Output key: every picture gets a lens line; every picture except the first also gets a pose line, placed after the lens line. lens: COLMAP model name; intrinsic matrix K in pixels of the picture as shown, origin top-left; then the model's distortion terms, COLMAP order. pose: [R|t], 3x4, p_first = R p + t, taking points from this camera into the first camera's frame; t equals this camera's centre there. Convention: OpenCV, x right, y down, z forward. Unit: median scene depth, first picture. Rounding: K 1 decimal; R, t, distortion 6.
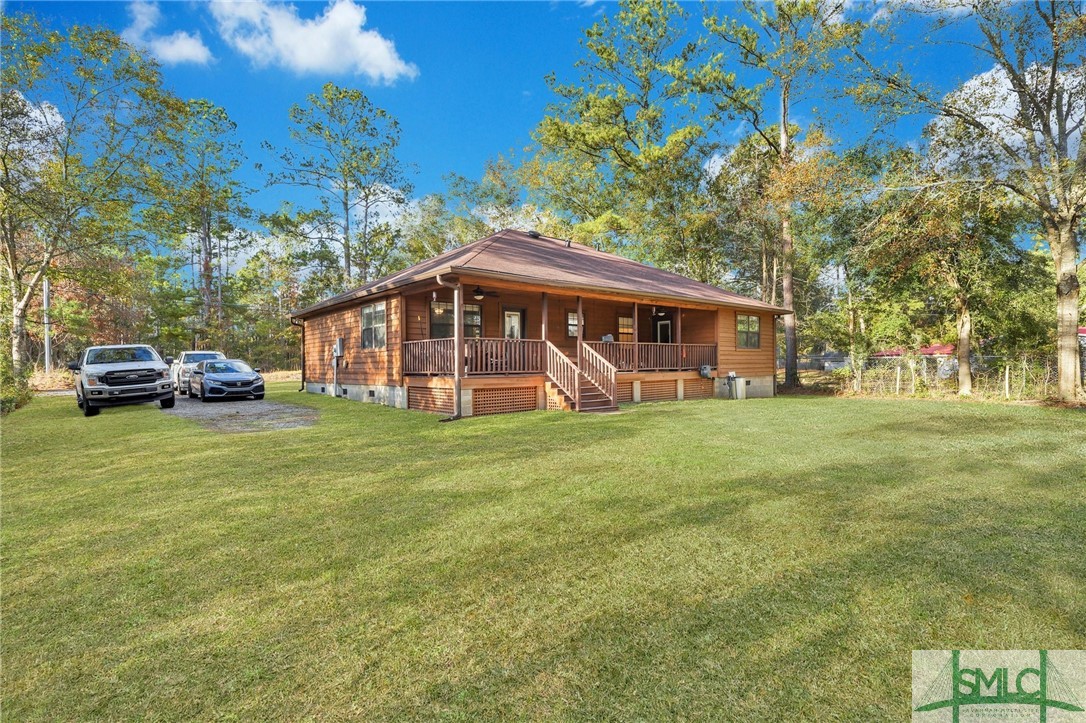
lens RADIAL K [[498.4, 0, 539.5], [0, 498.4, 363.5], [0, 0, 1]] dist [-0.001225, 0.000364]
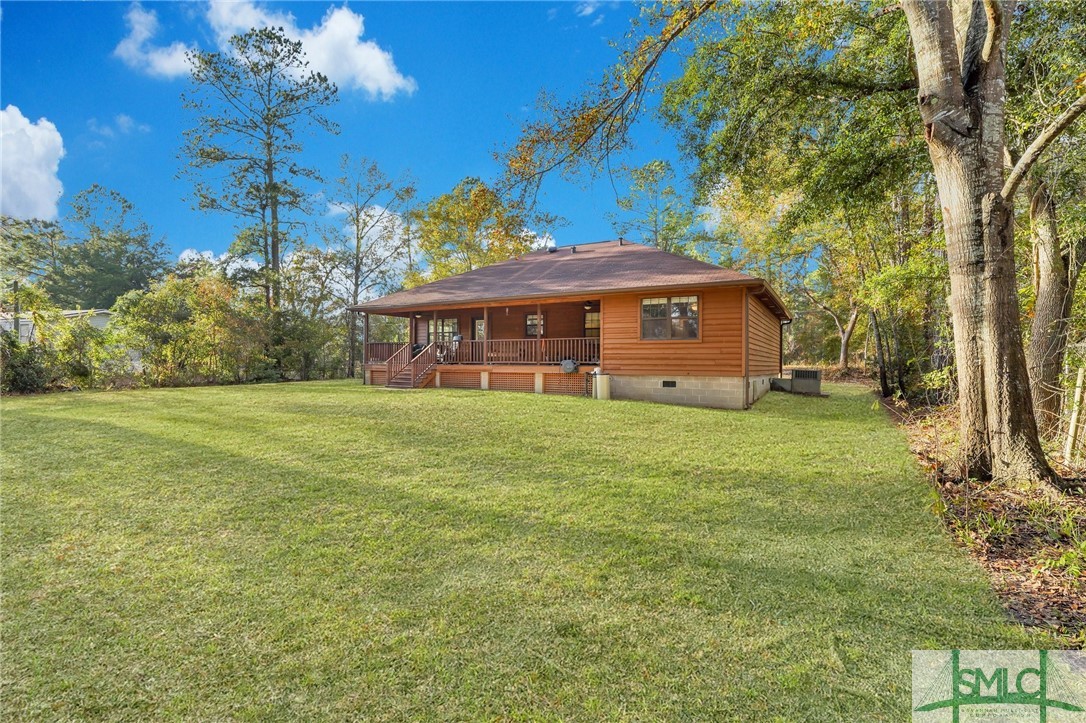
lens RADIAL K [[516.5, 0, 537.7], [0, 516.5, 363.5], [0, 0, 1]] dist [-0.003832, 0.000482]
pose [[0.350417, 0.017889, -0.936423, 1.307860], [-0.003781, 0.999836, 0.017686, -0.007617], [0.936586, -0.002657, 0.350427, 0.628035]]
